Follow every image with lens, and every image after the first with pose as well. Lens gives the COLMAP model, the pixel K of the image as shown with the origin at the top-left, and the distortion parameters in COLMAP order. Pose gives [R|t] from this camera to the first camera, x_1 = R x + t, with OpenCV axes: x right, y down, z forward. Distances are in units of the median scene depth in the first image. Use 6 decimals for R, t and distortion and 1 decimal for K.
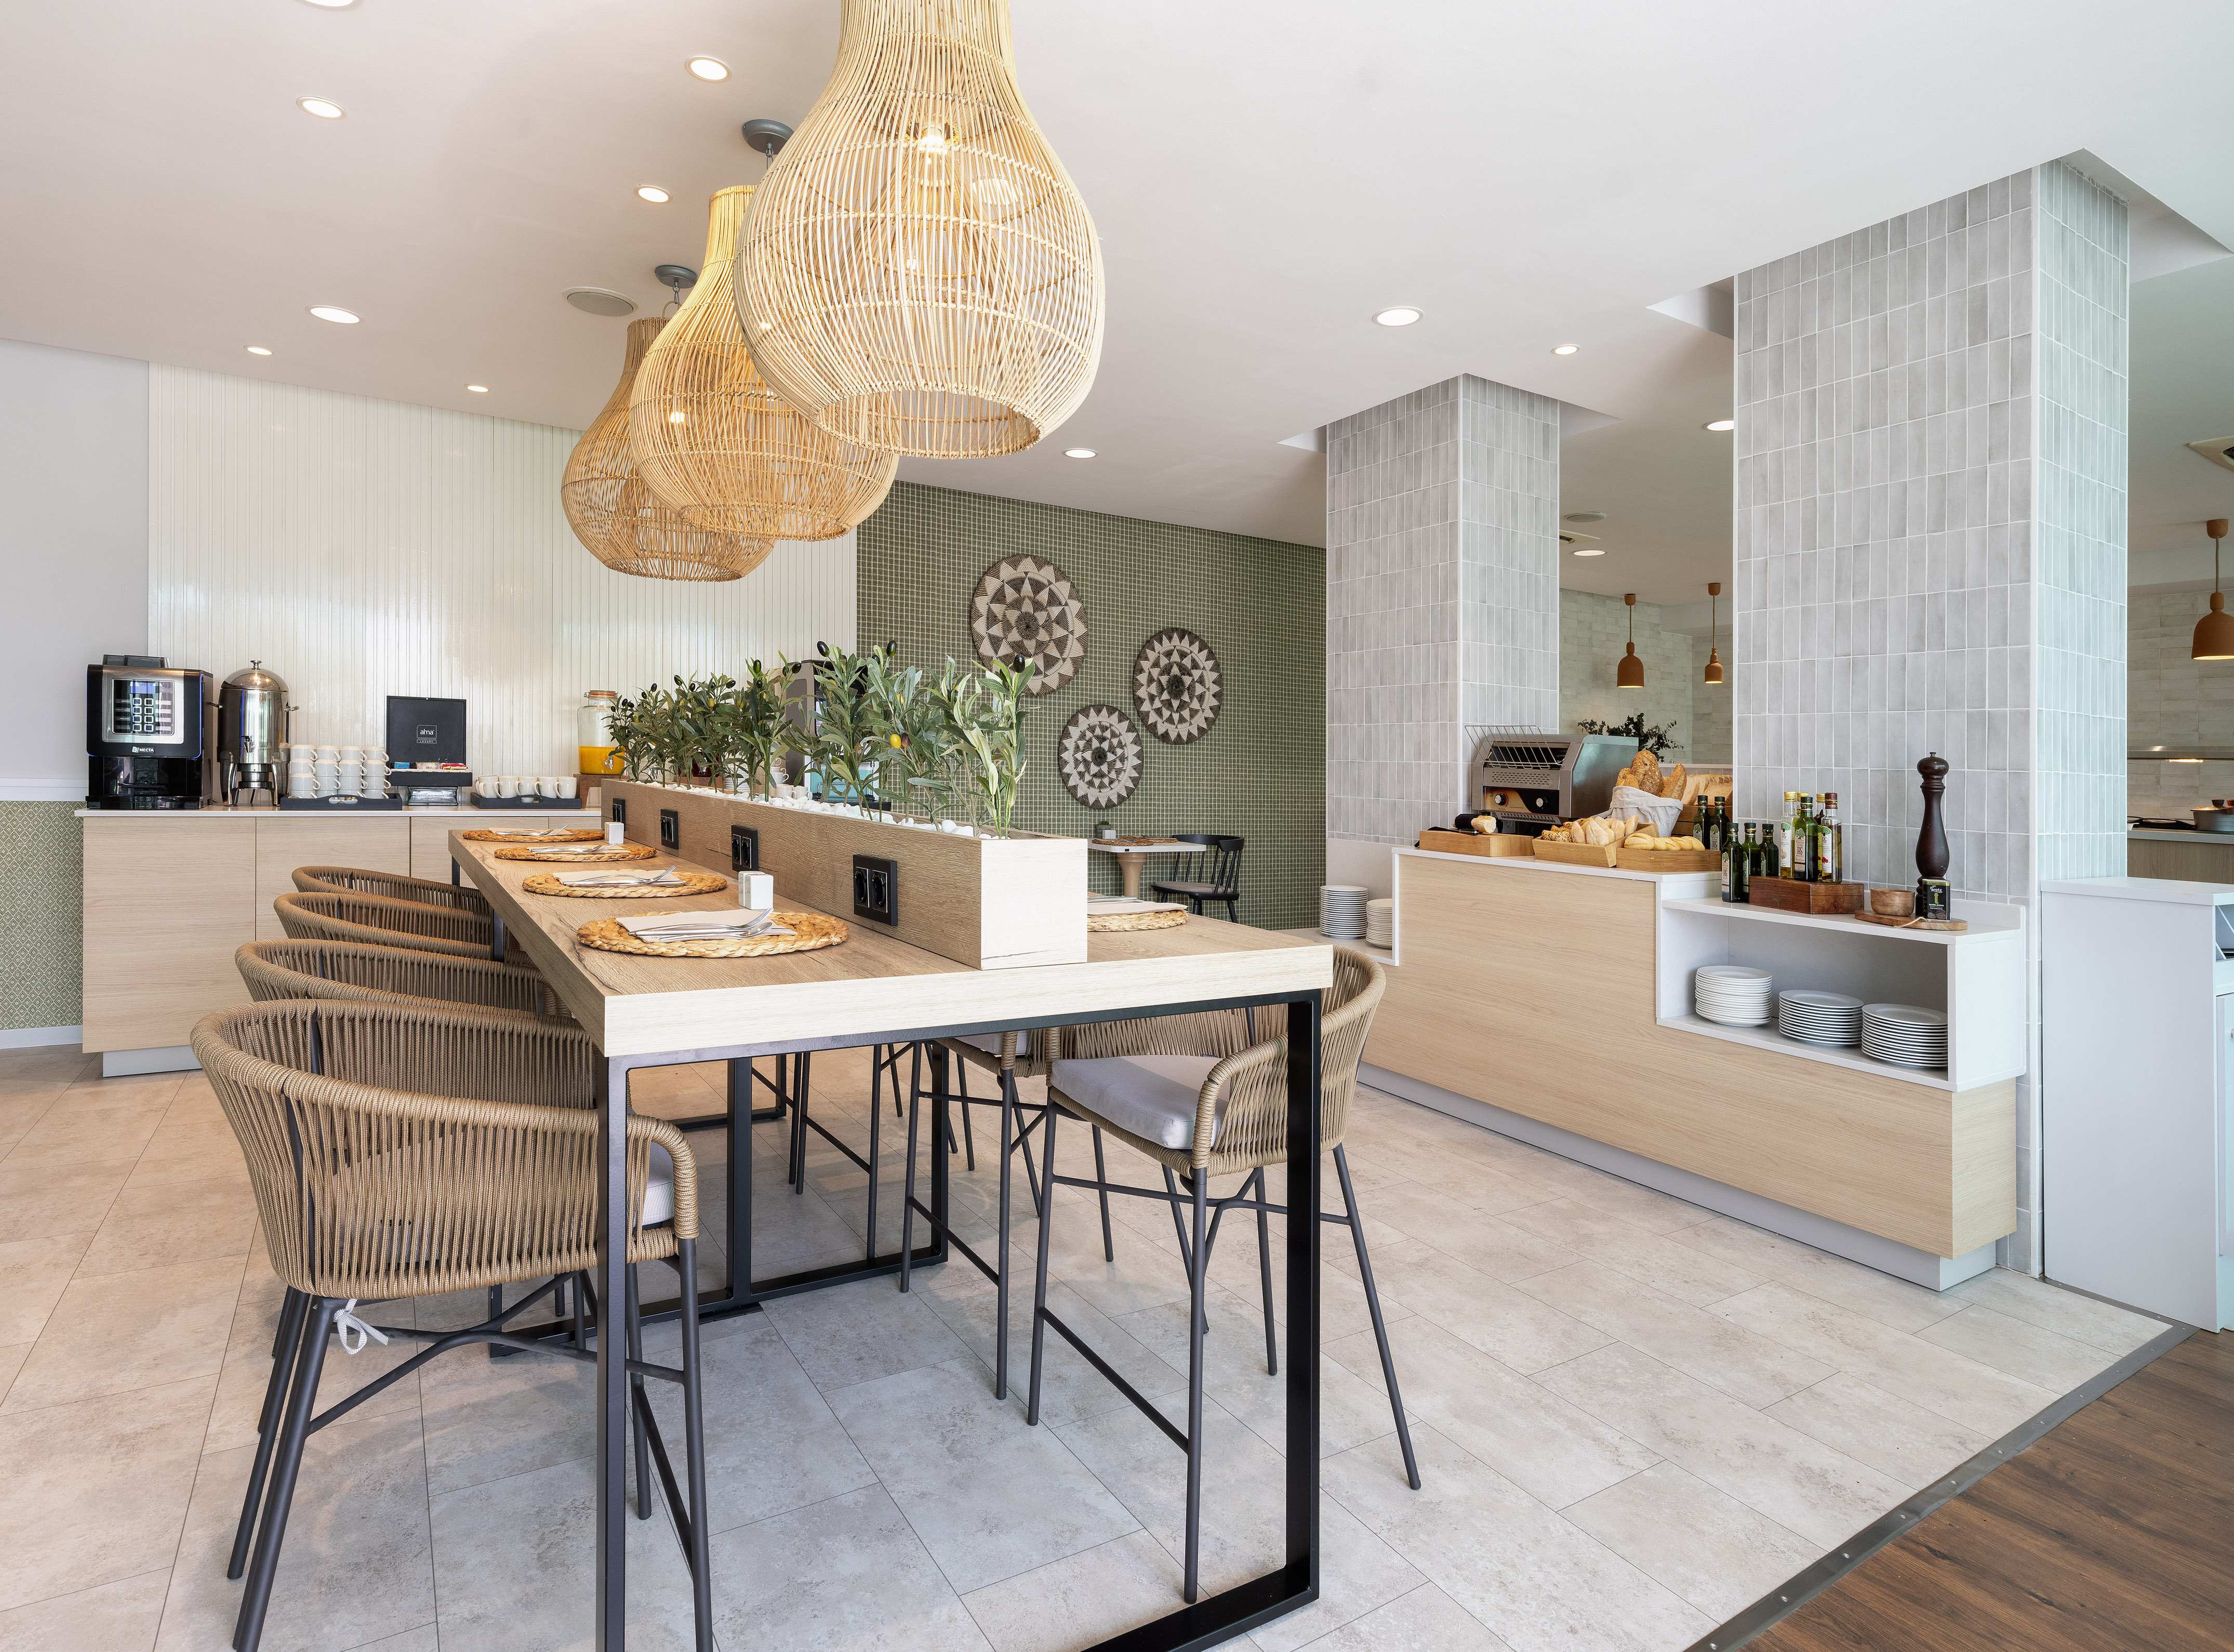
lens RADIAL K [[1048.2, 0, 1321.0], [0, 1048.2, 800.5], [0, 0, 1]] dist [-0.004219, -0.000611]
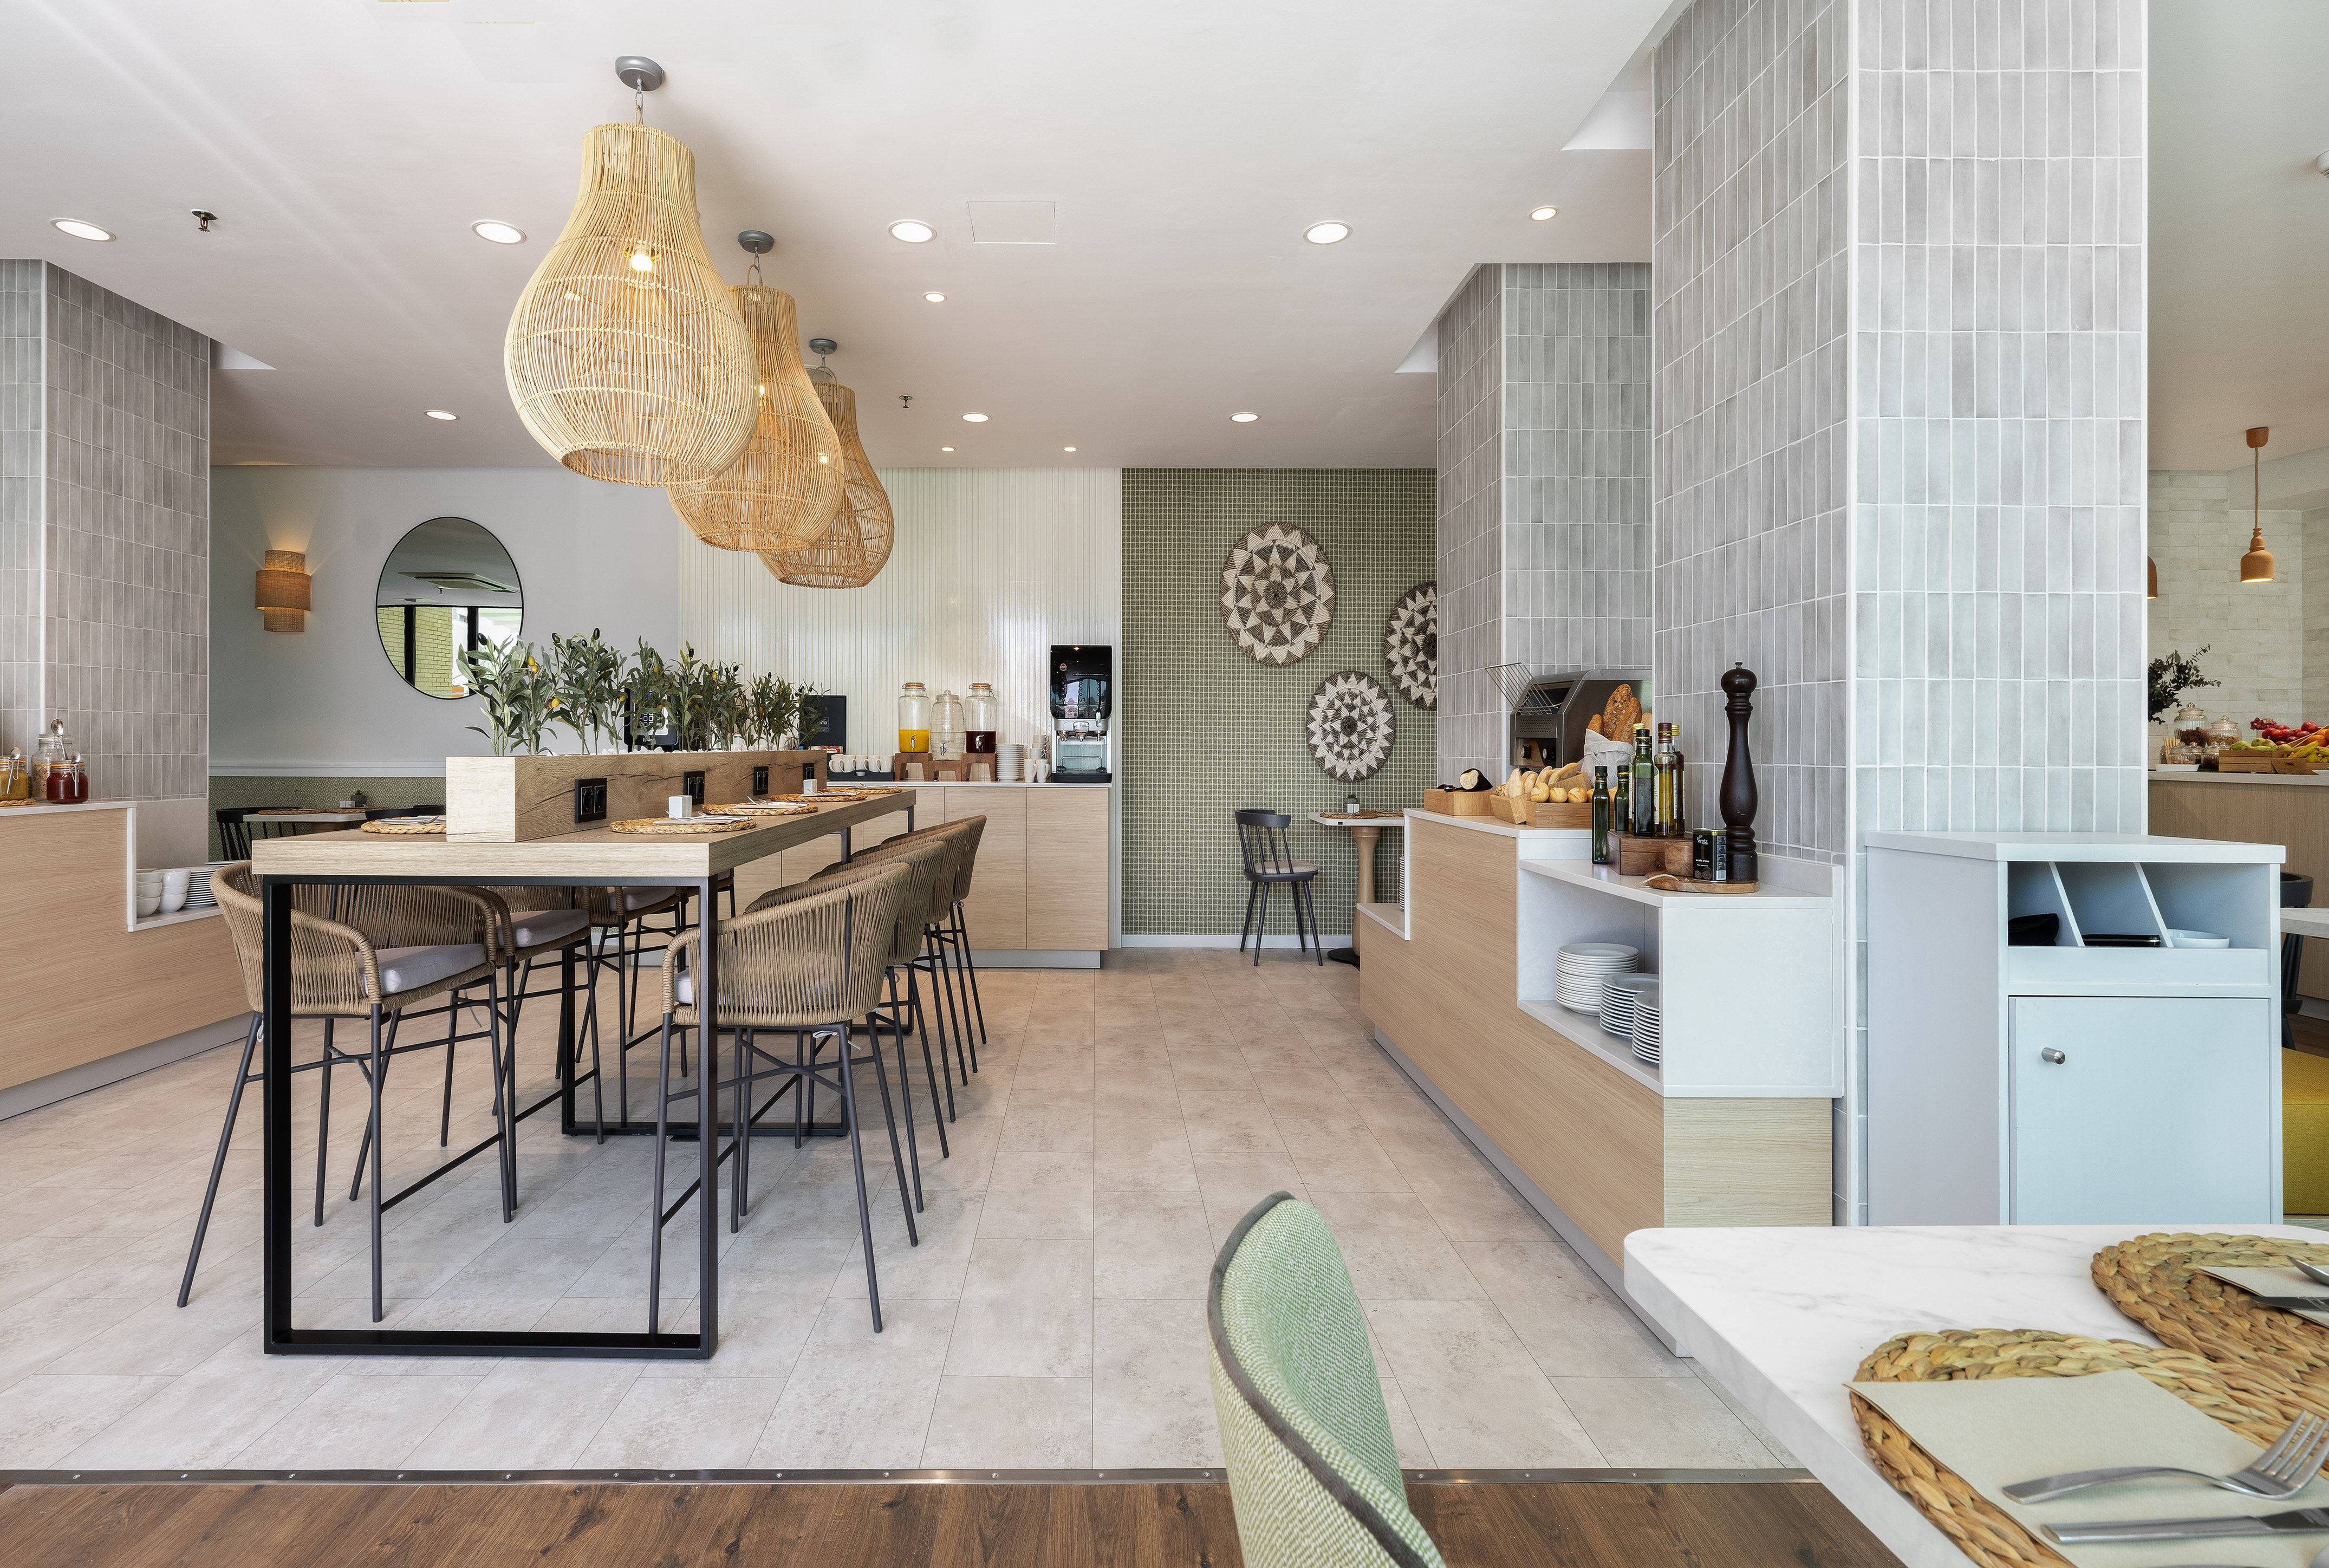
lens RADIAL K [[1177.3, 0, 1164.5], [0, 1177.3, 784.0], [0, 0, 1]] dist [-0.005756, -0.000208]
pose [[0.841589, -0.005569, -0.540089, 0.339211], [0.003856, 0.999983, -0.004302, 0.021601], [0.540104, 0.001537, 0.841597, 0.028627]]
